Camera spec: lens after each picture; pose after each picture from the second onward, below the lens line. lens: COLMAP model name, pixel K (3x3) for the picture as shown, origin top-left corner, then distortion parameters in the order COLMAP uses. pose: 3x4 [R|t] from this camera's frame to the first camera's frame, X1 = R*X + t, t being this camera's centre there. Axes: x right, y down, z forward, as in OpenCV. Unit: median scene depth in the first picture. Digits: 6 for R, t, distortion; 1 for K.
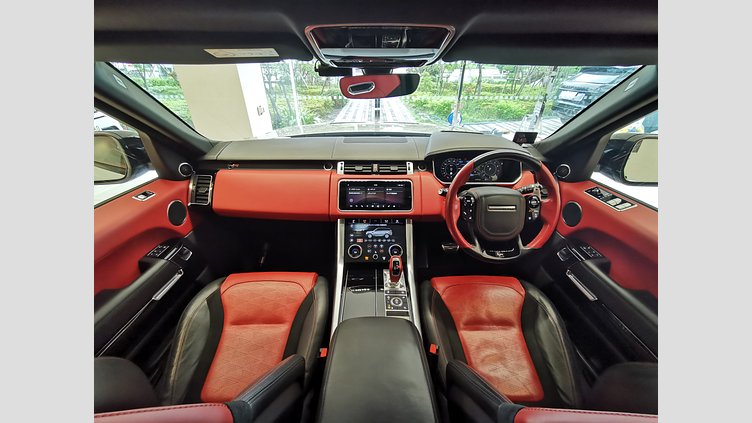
lens RADIAL K [[257.3, 0, 376.0], [0, 257.3, 211.5], [0, 0, 1]] dist [-0.000058, 0.000016]
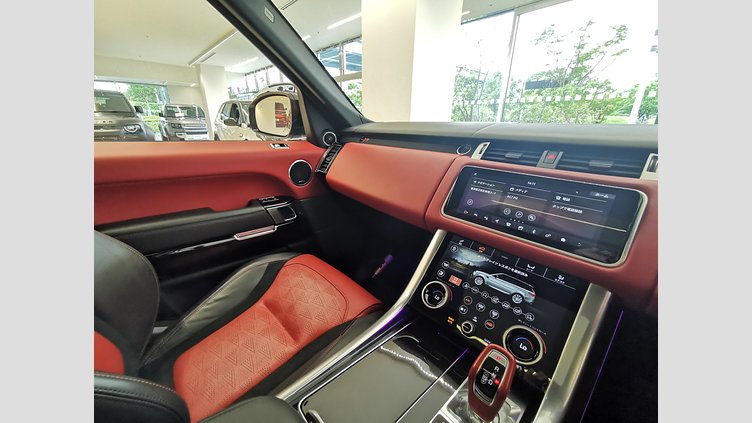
lens RADIAL K [[257.3, 0, 376.0], [0, 257.3, 211.5], [0, 0, 1]] dist [-0.000058, 0.000016]
pose [[0.676430, 0.250067, -0.692755, 0.140541], [-0.380375, 0.924058, -0.037850, 0.066309], [0.630680, 0.289109, 0.720180, 0.508560]]
